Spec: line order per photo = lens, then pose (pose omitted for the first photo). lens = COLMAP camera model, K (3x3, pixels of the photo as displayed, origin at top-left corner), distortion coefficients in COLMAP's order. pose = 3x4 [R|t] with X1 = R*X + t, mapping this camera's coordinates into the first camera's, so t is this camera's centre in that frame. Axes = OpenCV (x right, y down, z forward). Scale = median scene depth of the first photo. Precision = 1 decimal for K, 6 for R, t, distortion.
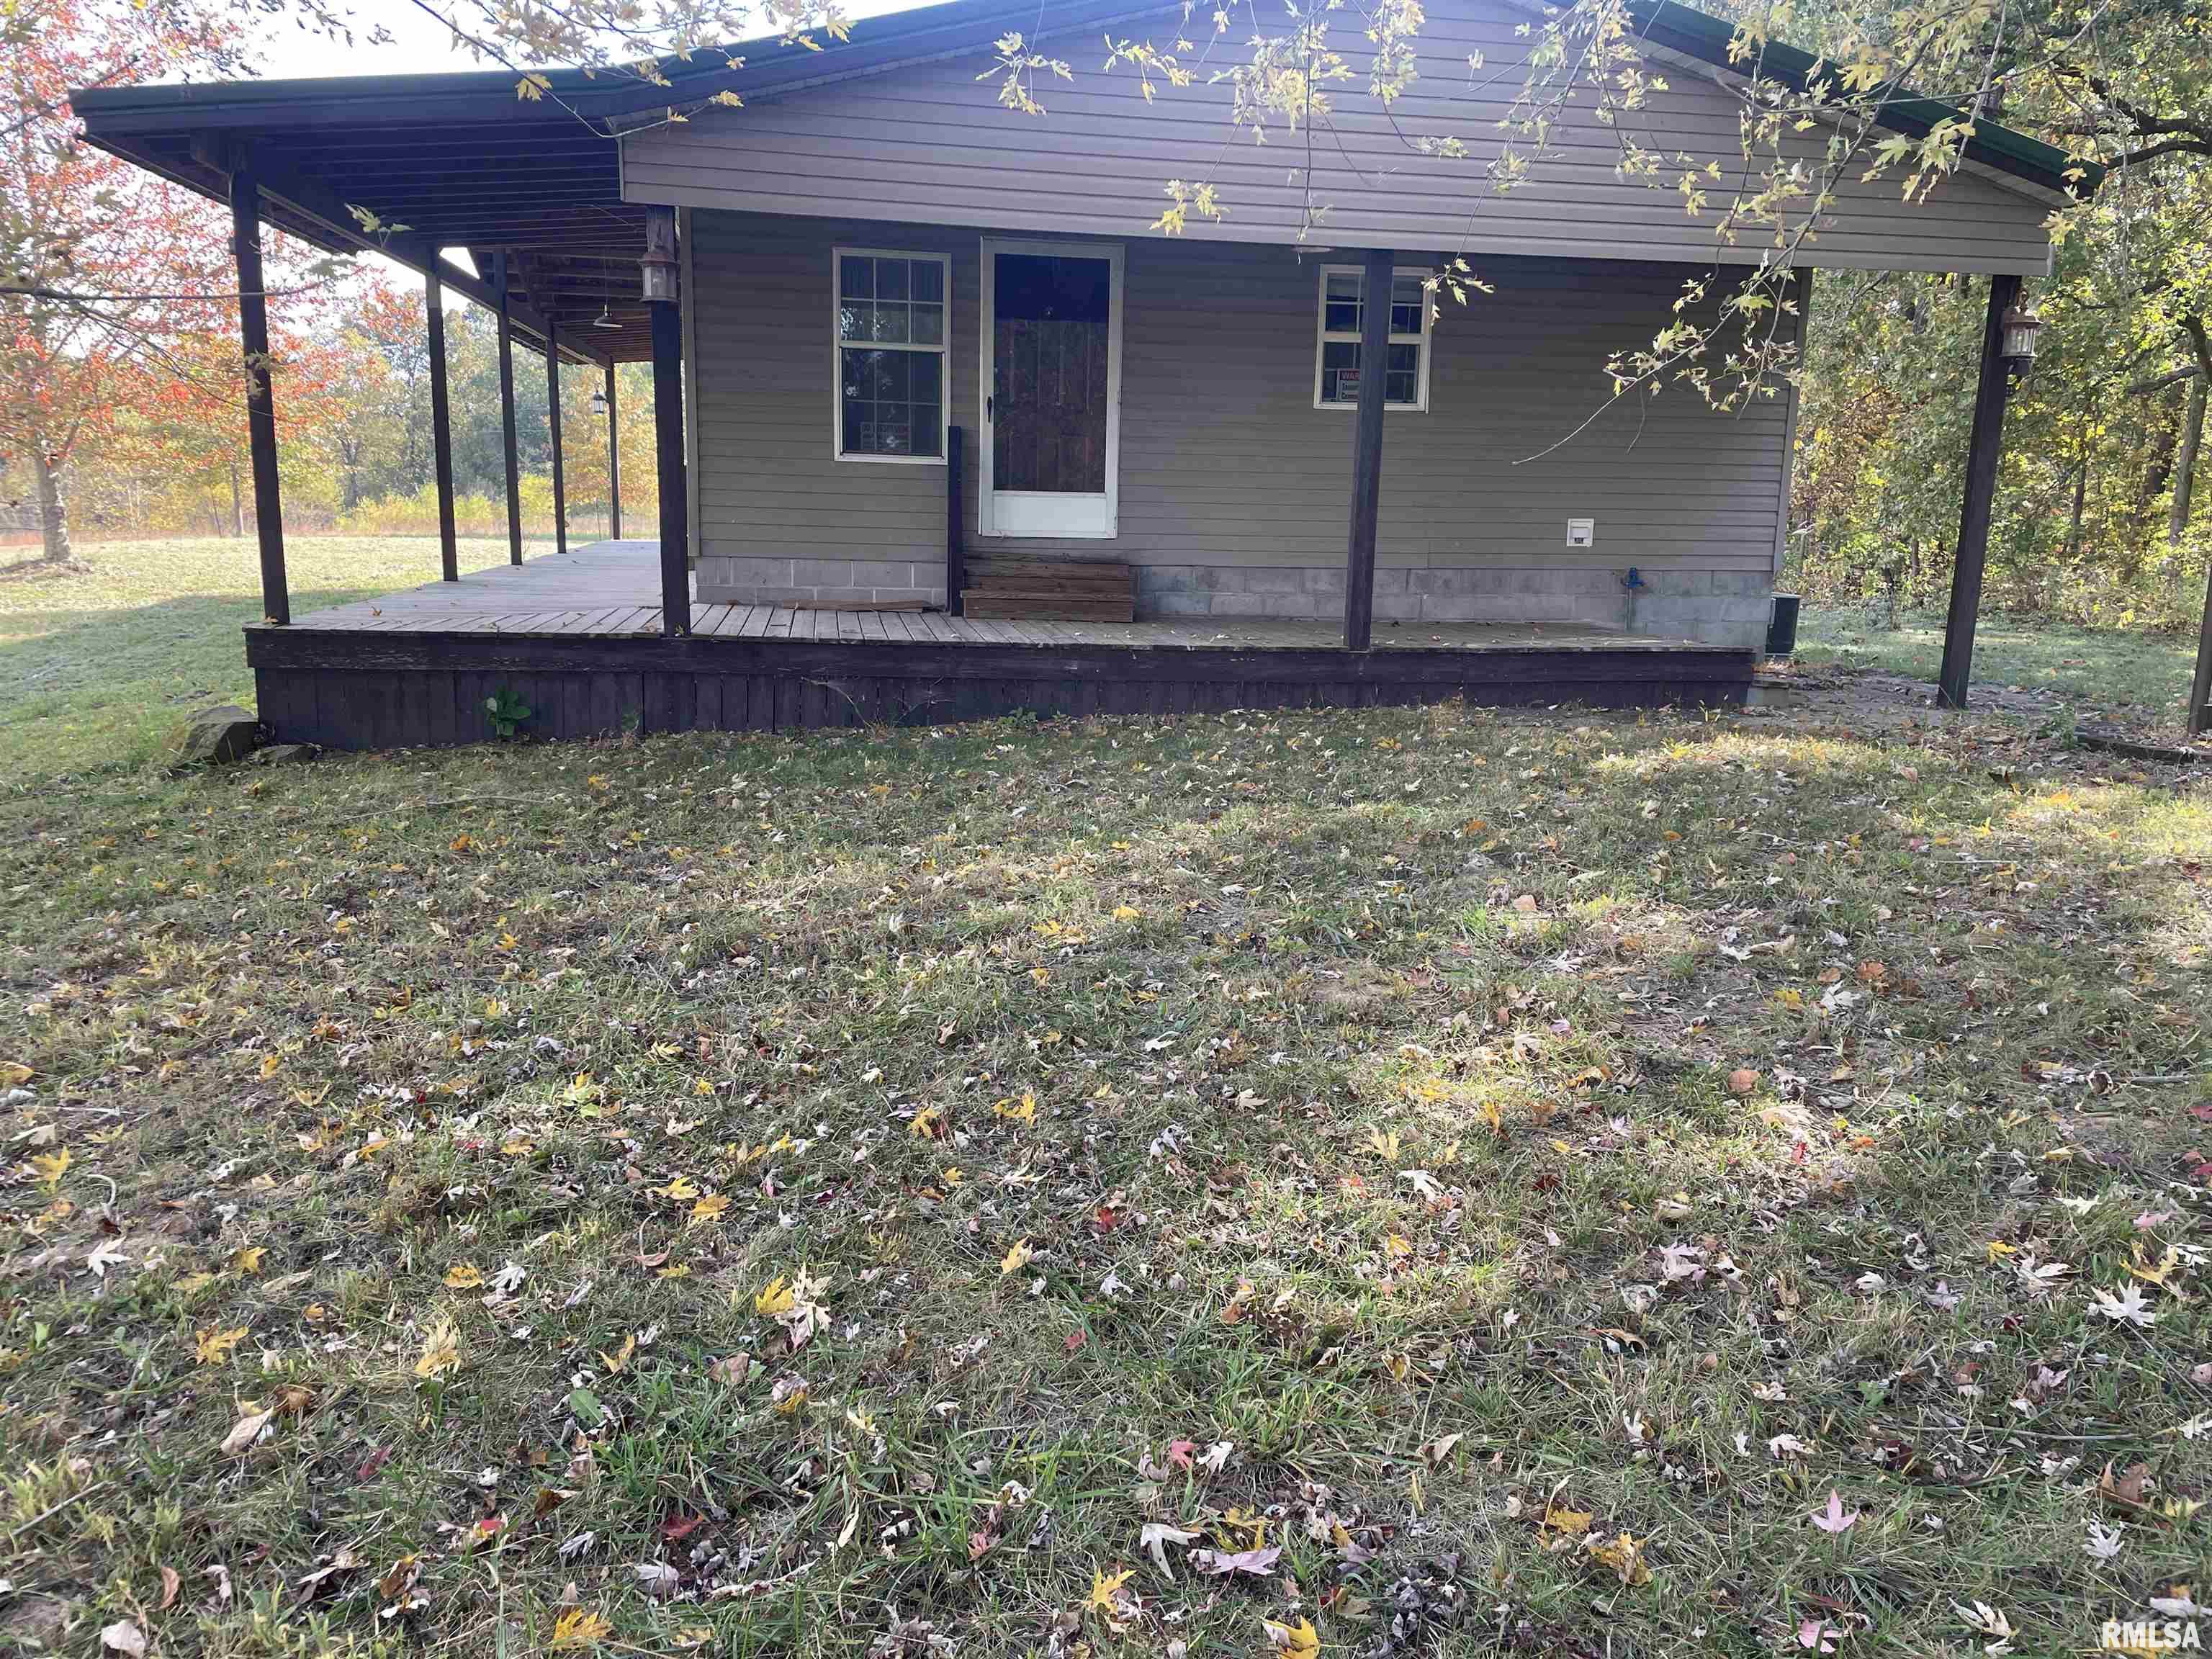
lens RADIAL K [[1649.1, 0, 1116.5], [0, 1649.1, 833.6], [0, 0, 1]] dist [0.086853, -0.111190]
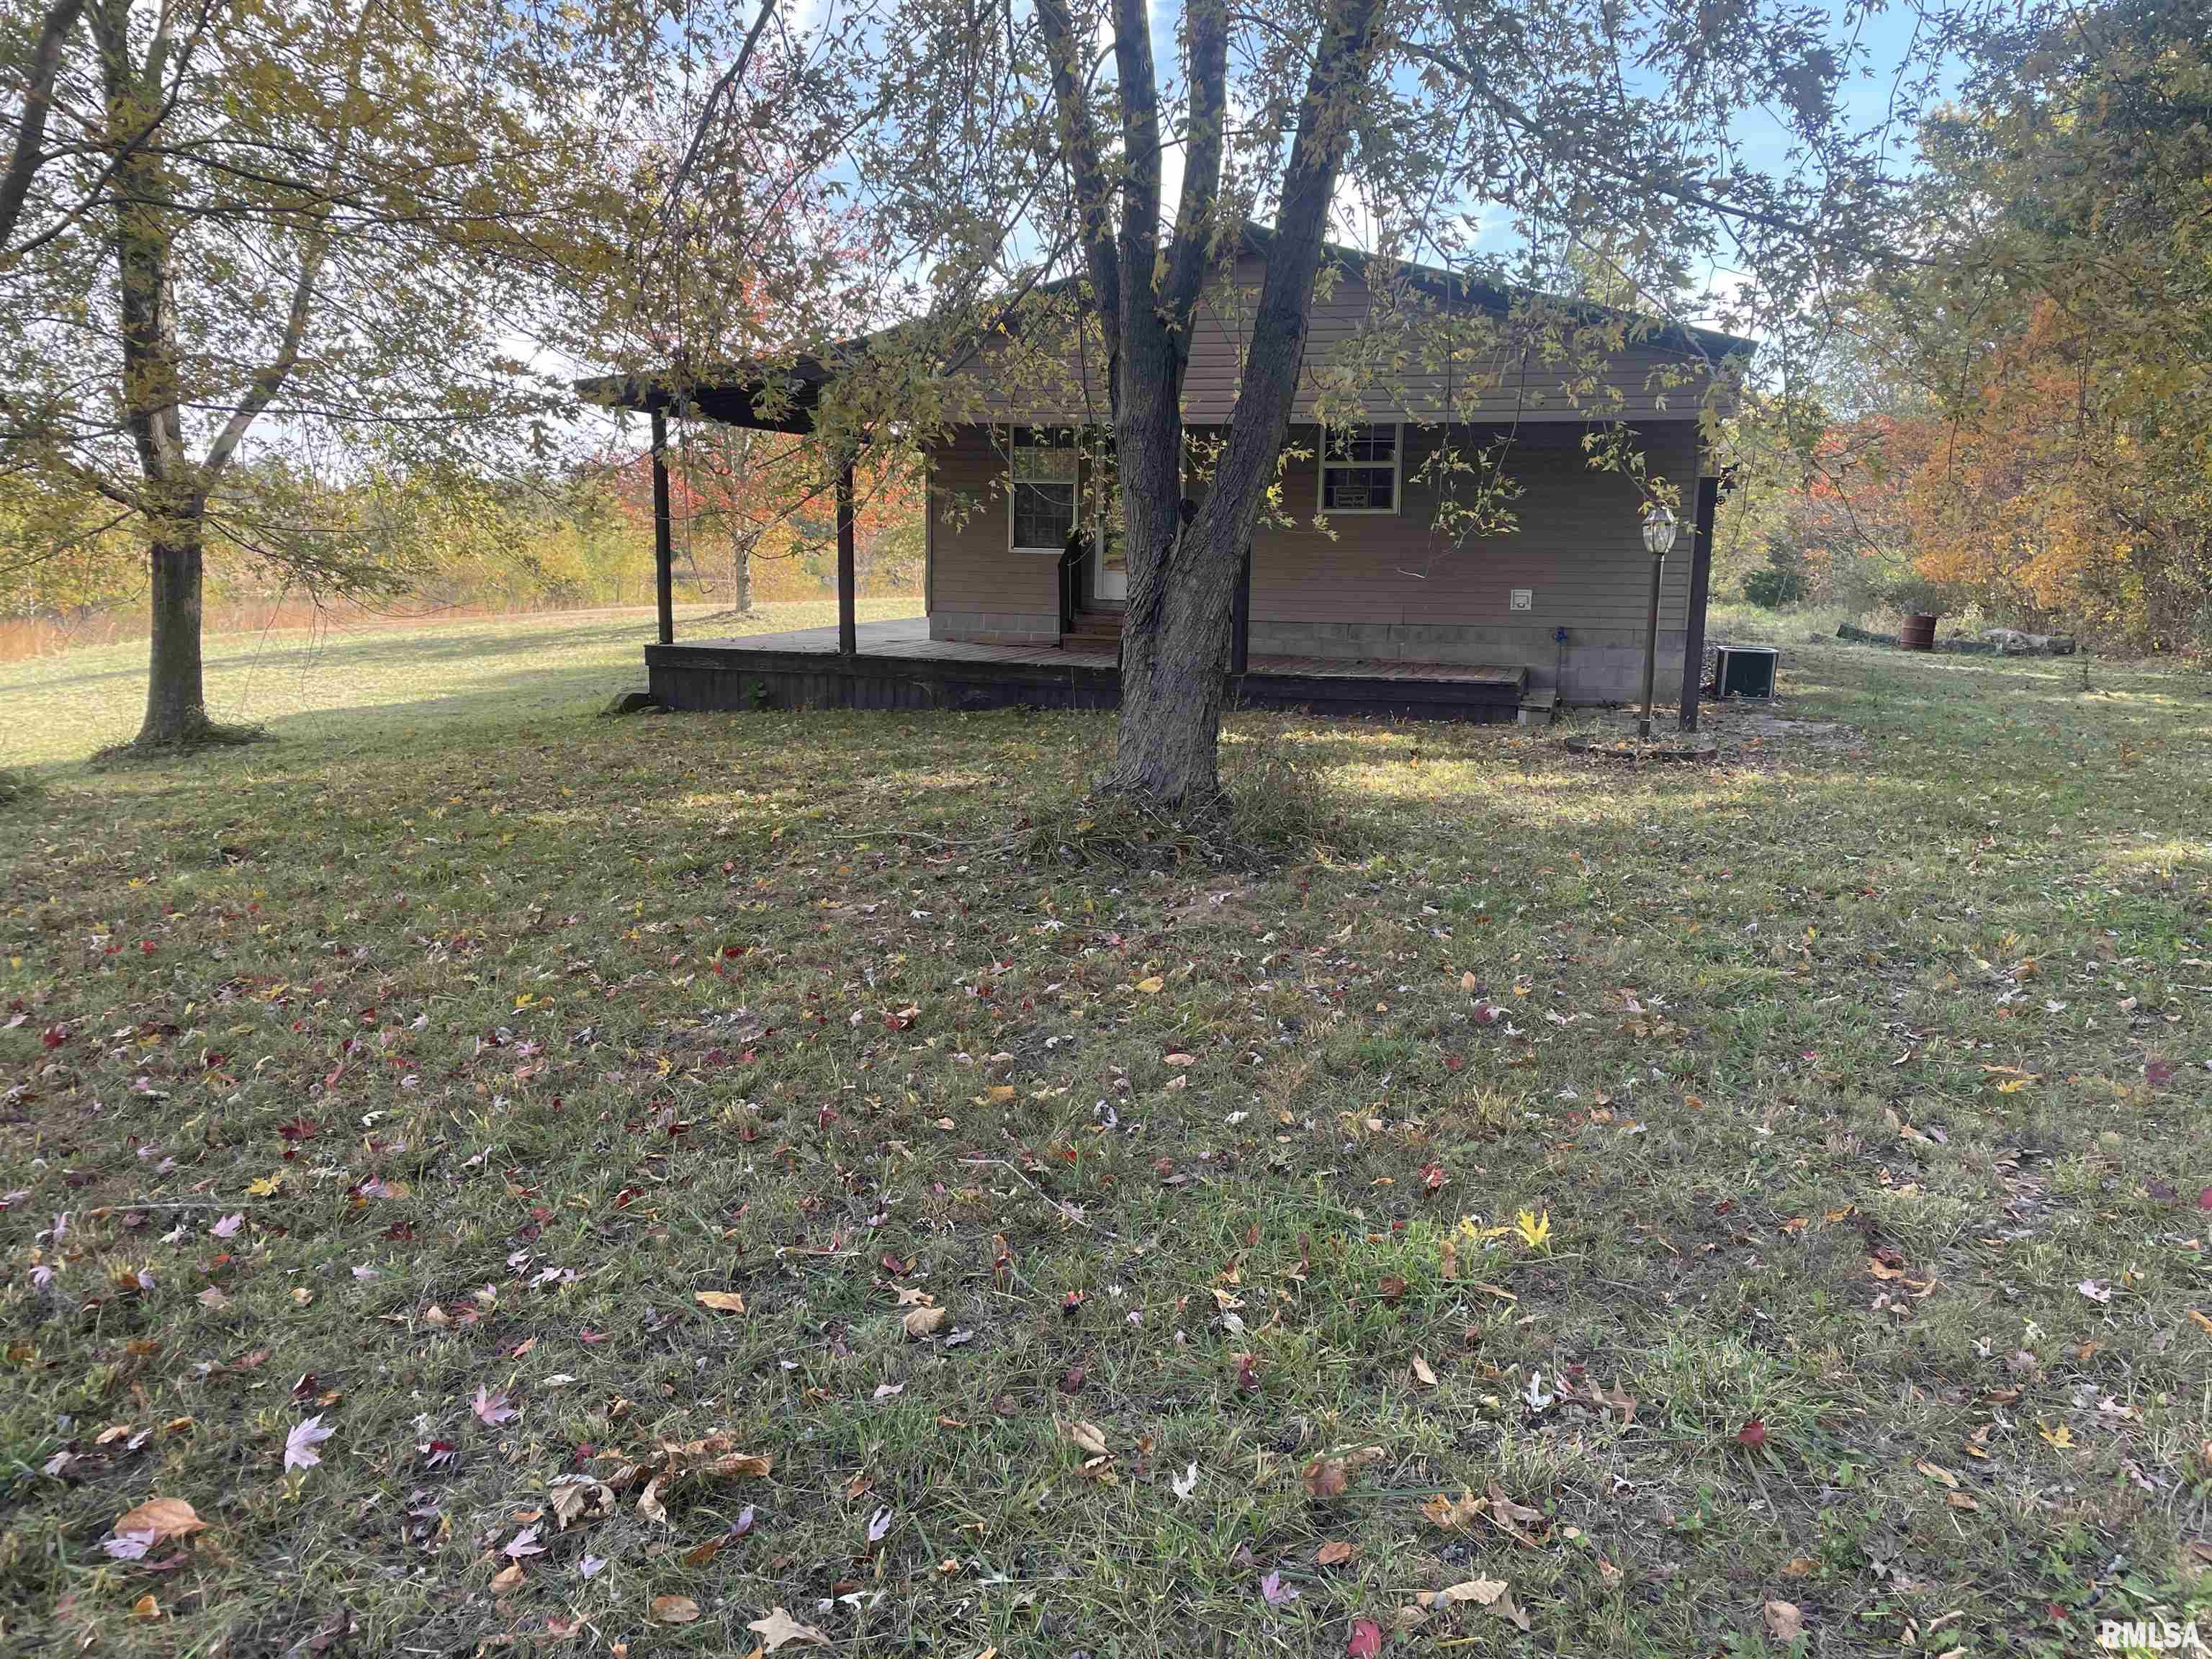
lens RADIAL K [[1649.1, 0, 1120.5], [0, 1649.1, 813.2], [0, 0, 1]] dist [0.086853, -0.111190]
pose [[0.902896, 0.062929, -0.425229, 0.926927], [-0.082852, 0.996154, -0.028502, 0.093207], [0.421800, 0.060965, 0.904637, -0.566198]]
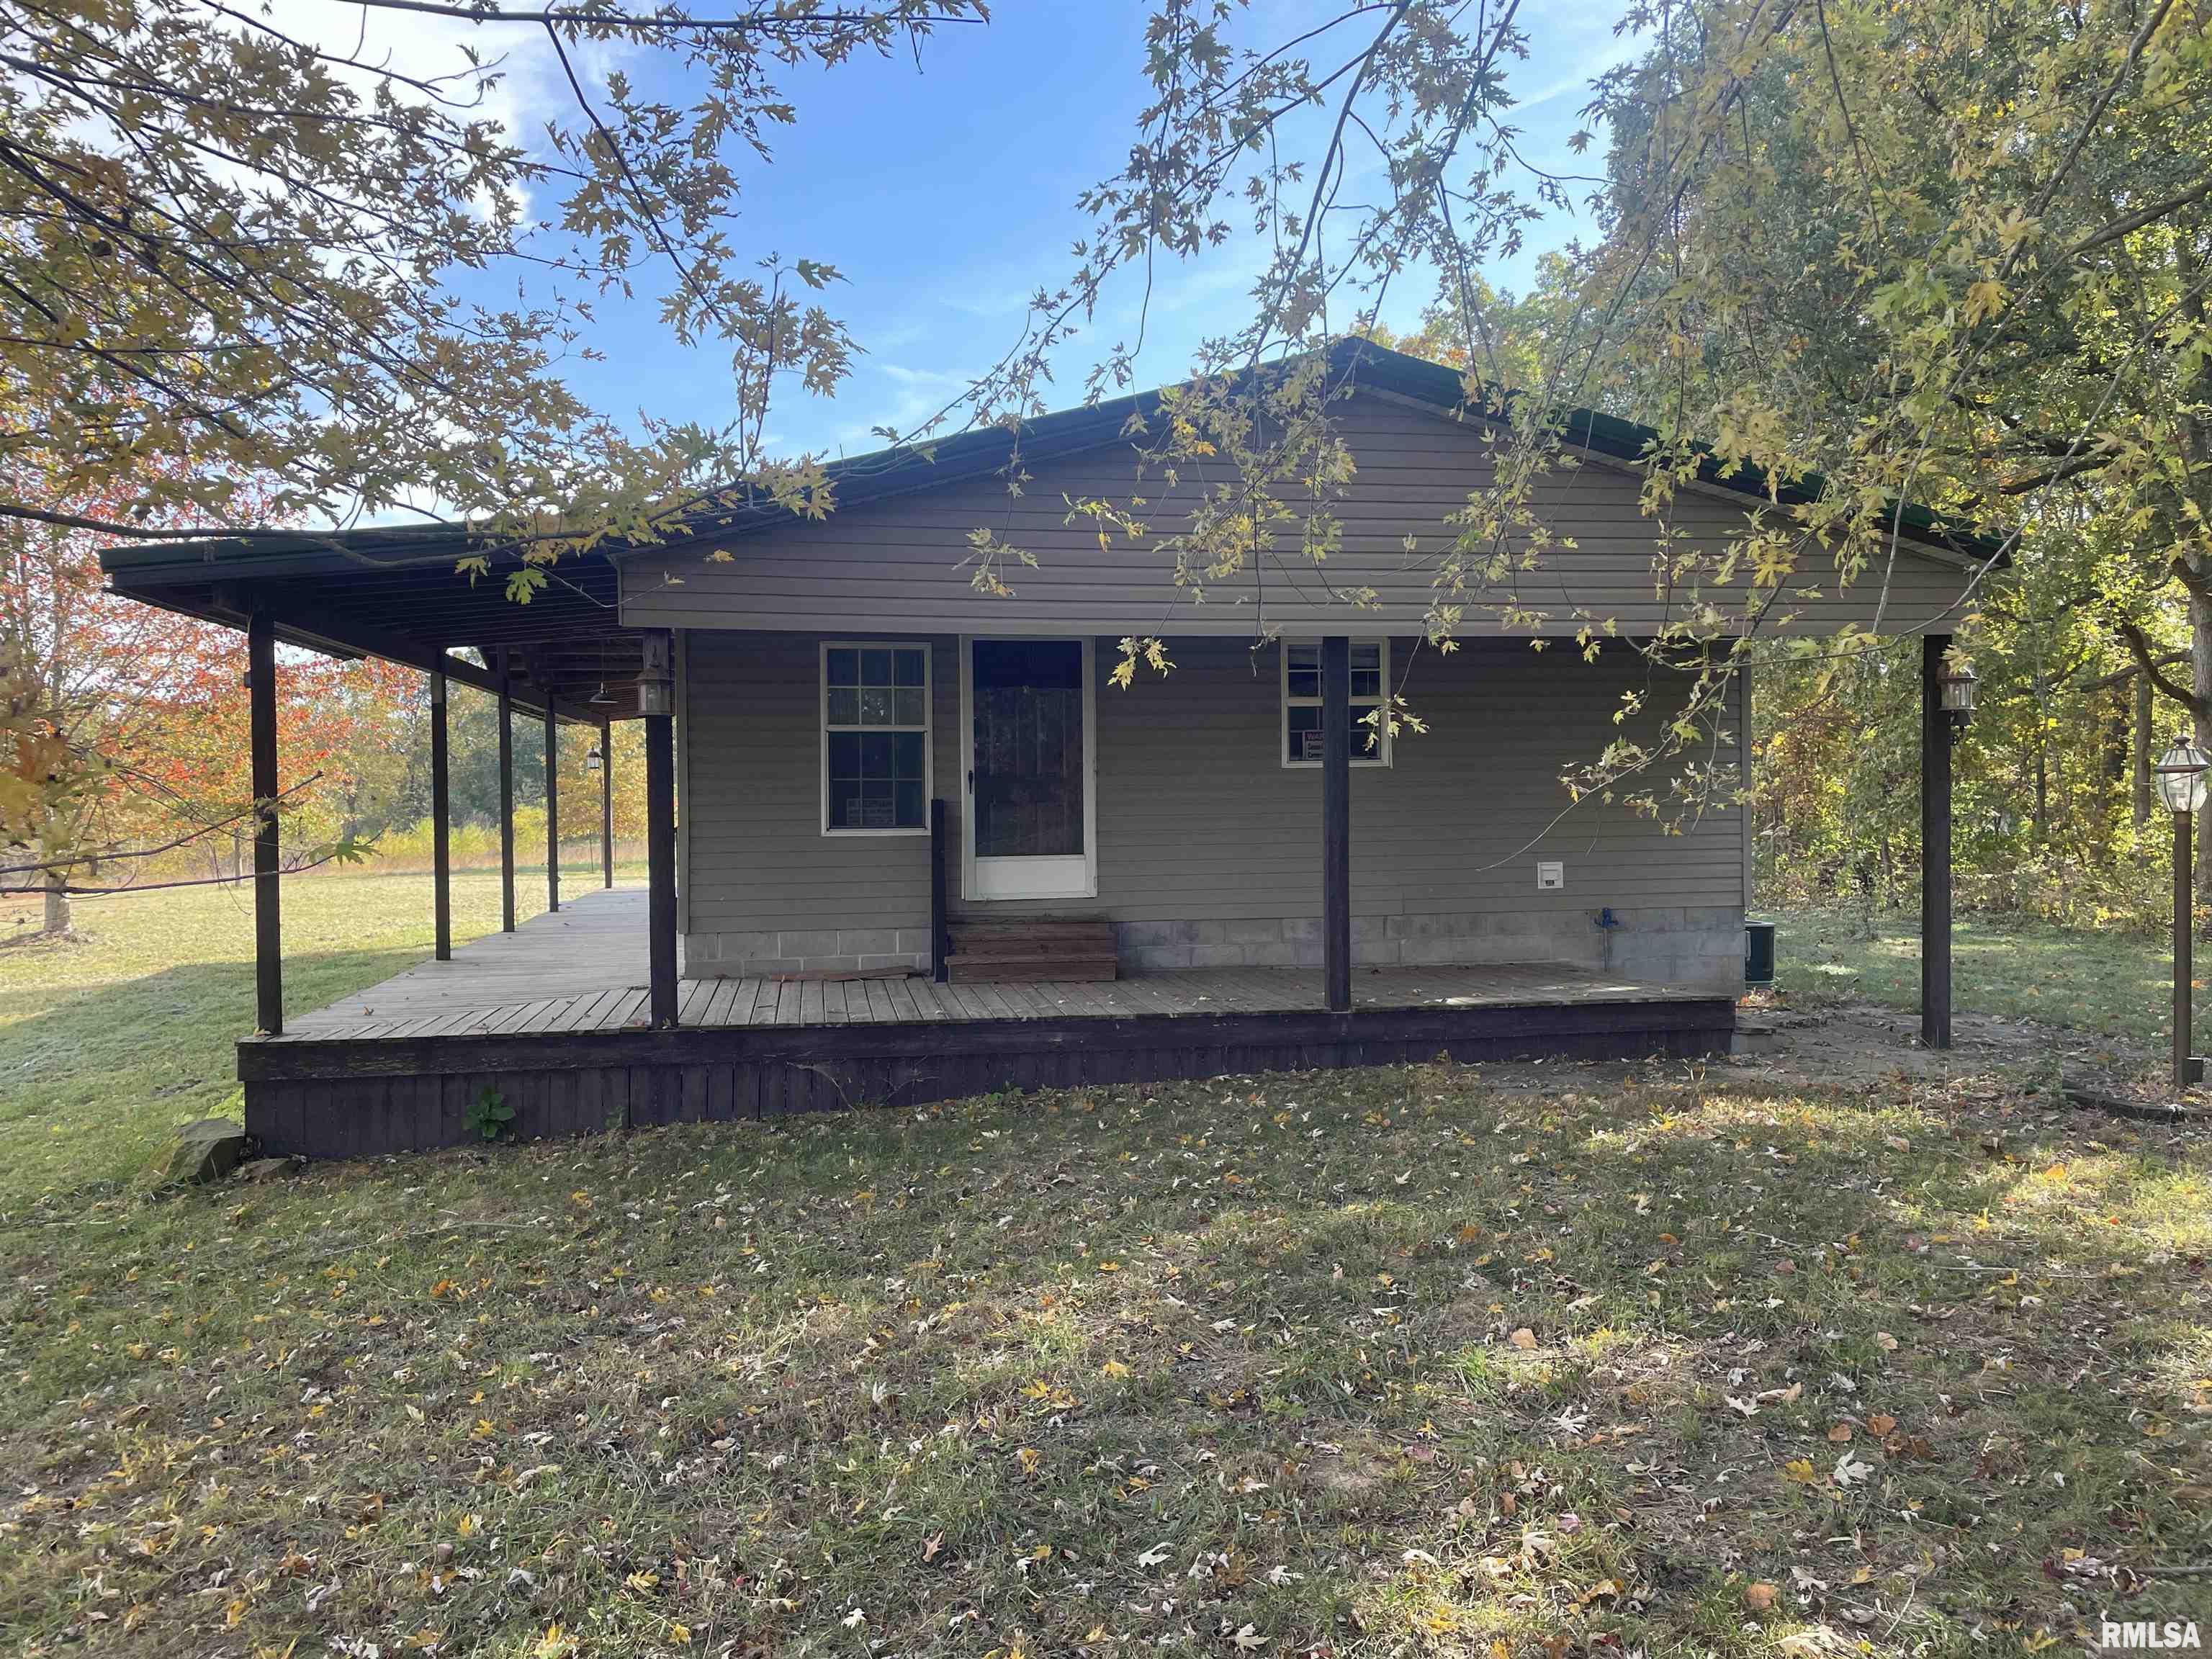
lens RADIAL K [[1649.1, 0, 1095.1], [0, 1649.1, 825.7], [0, 0, 1]] dist [0.086853, -0.111190]
pose [[0.999402, -0.034504, -0.002179, 0.004515], [0.033555, 0.983224, -0.179291, -0.061040], [0.008329, 0.179111, 0.983794, -0.016053]]
